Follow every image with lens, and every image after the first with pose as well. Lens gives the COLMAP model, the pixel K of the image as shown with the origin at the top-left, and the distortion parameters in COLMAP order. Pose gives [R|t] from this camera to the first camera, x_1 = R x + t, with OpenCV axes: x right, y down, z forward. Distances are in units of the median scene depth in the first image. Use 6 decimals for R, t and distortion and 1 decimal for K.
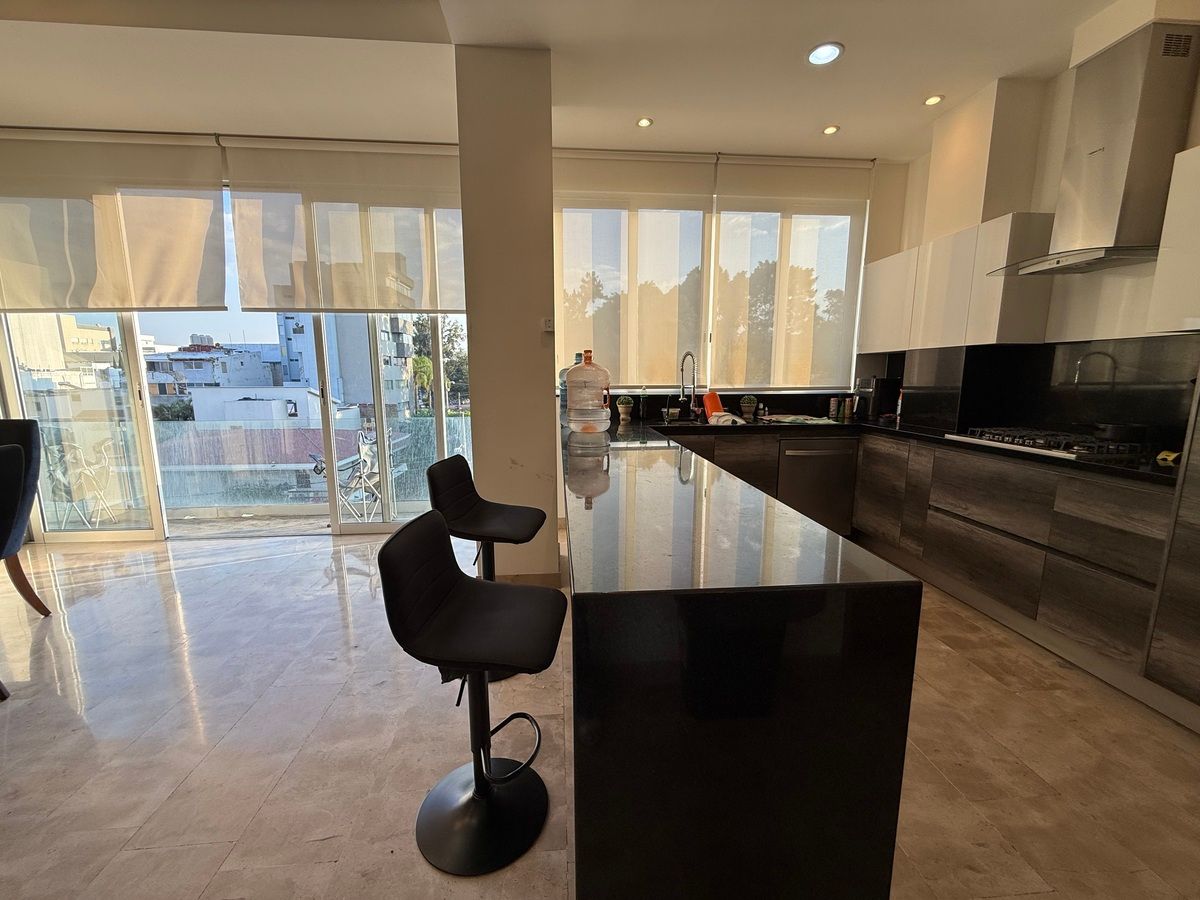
lens RADIAL K [[479.2, 0, 595.1], [0, 479.2, 451.4], [0, 0, 1]] dist [0.003471, 0.000400]
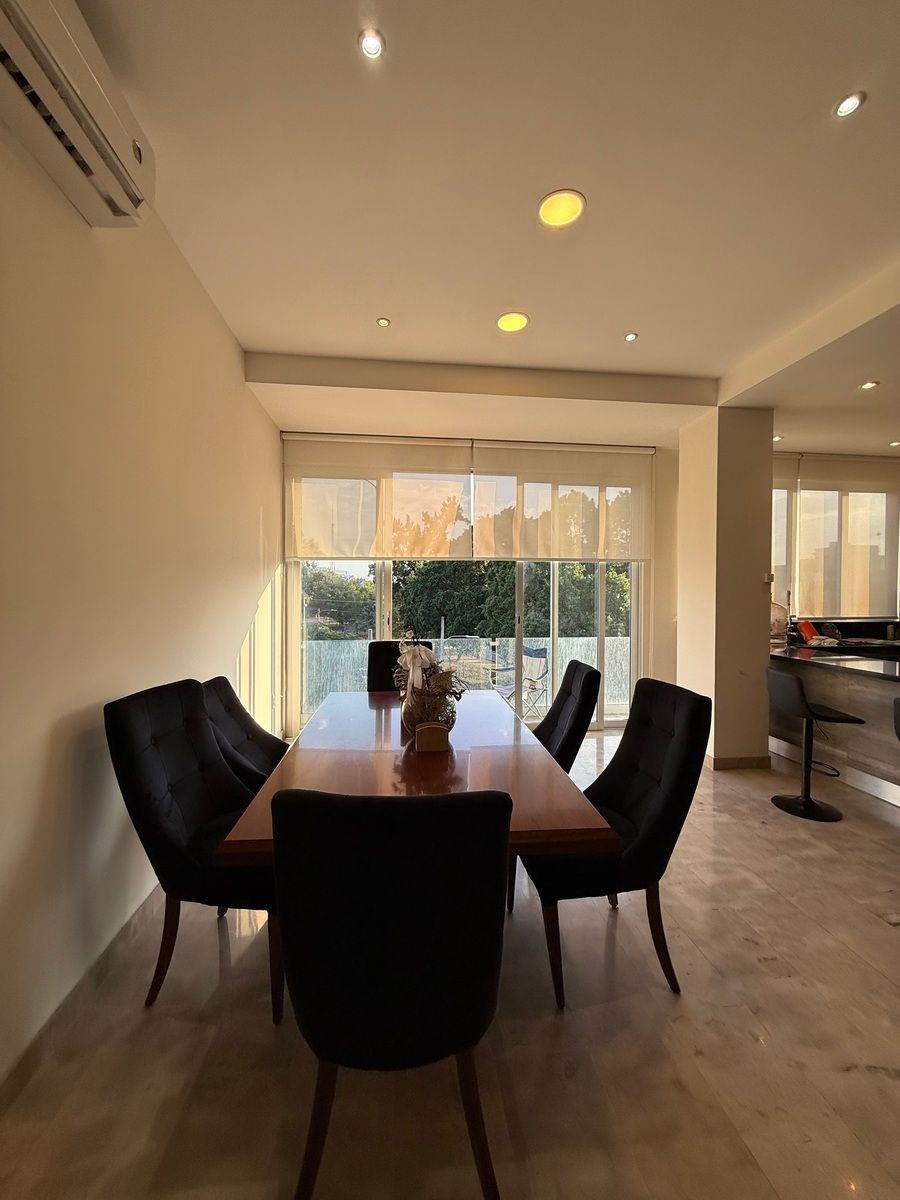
lens RADIAL K [[479.2, 0, 450.1], [0, 479.2, 596.7], [0, 0, 1]] dist [0.003471, 0.000400]
pose [[0.999487, 0.006428, 0.031383, -0.743524], [-0.001780, 0.989289, -0.145962, 0.005676], [-0.031985, 0.145831, 0.988792, -0.273644]]
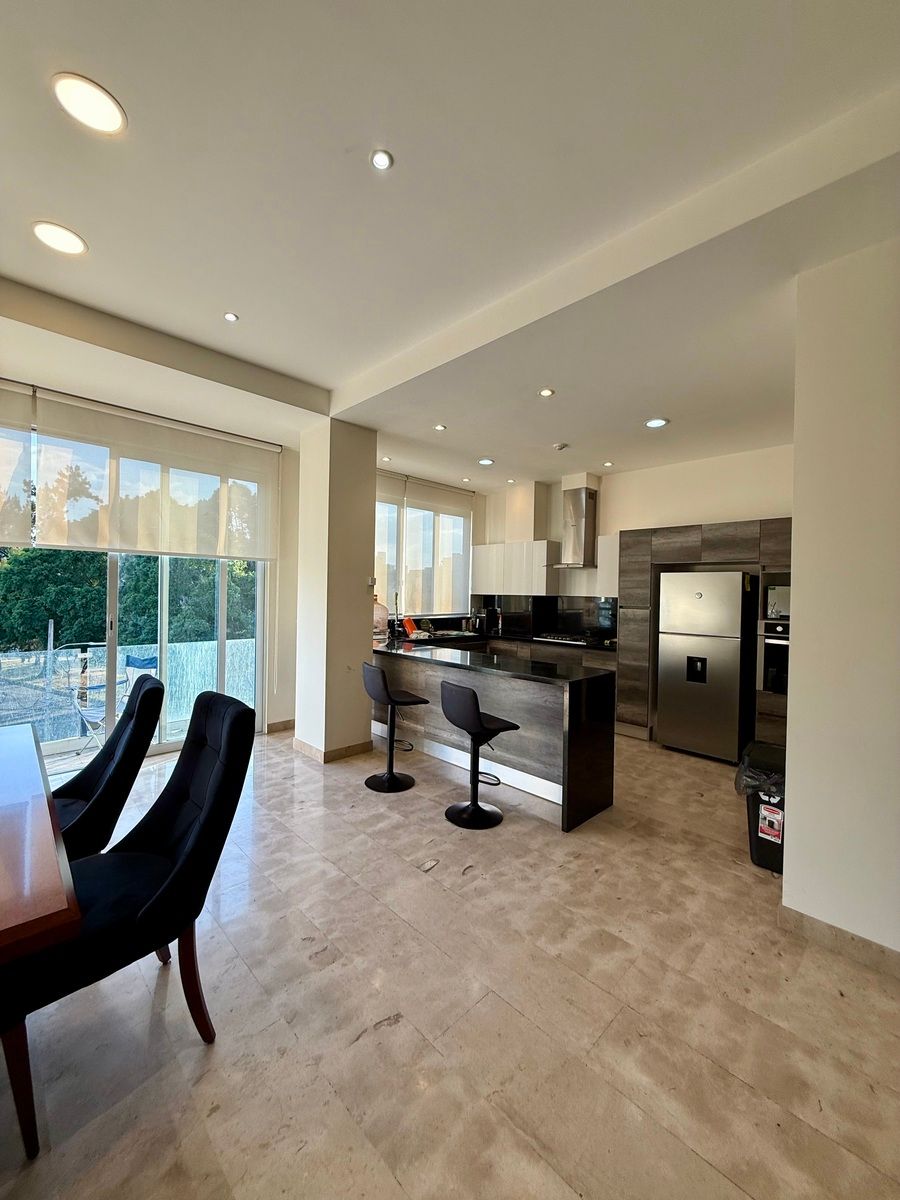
lens RADIAL K [[479.2, 0, 447.3], [0, 479.2, 595.3], [0, 0, 1]] dist [0.003471, 0.000400]
pose [[0.770697, 0.012911, 0.637071, -0.627529], [0.080876, 0.989727, -0.117897, -0.001431], [-0.632048, 0.142387, 0.761736, -0.268634]]
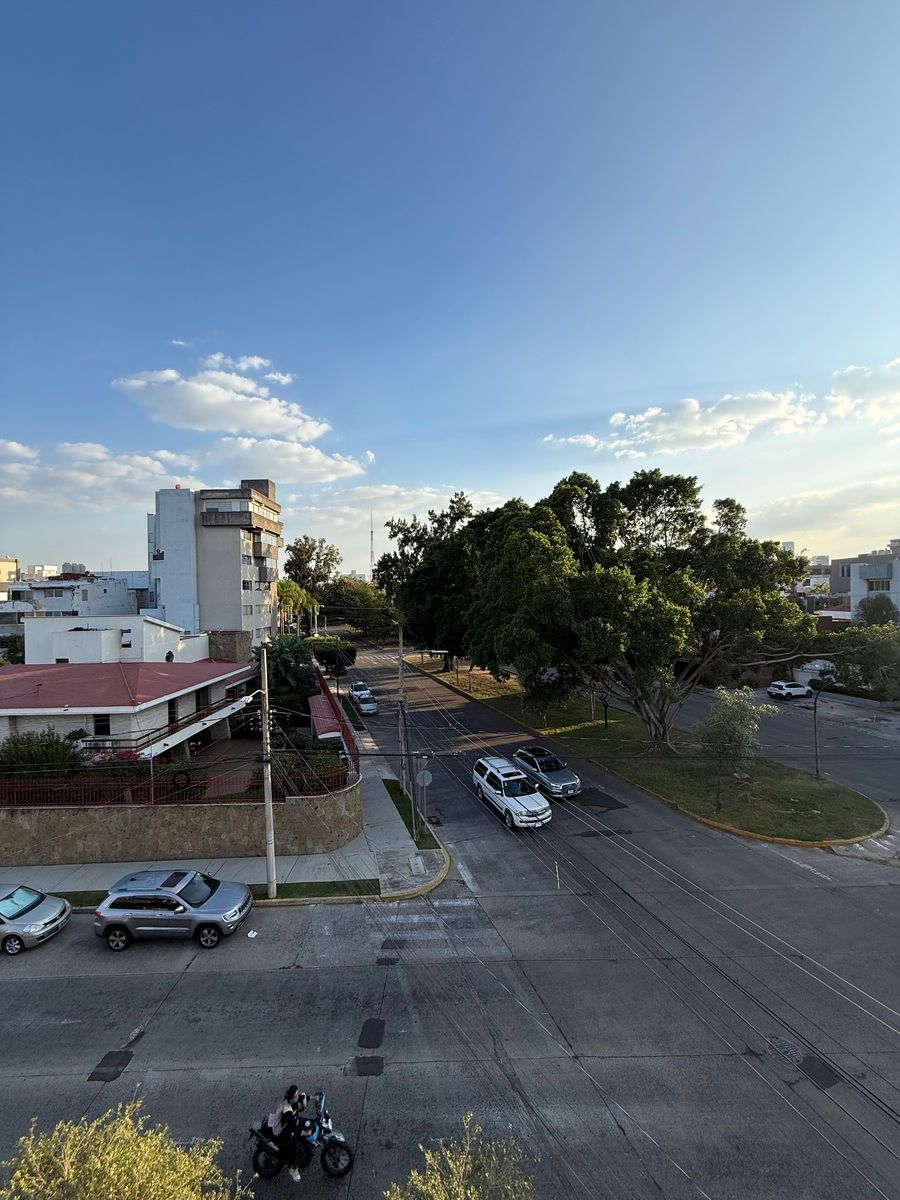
lens RADIAL K [[479.2, 0, 447.5], [0, 479.2, 604.7], [0, 0, 1]] dist [0.003471, 0.000400]
pose [[0.998034, -0.014514, -0.060974, 0.396673], [0.005916, 0.990290, -0.138890, -0.216981], [0.062398, 0.138256, 0.988429, 1.145159]]
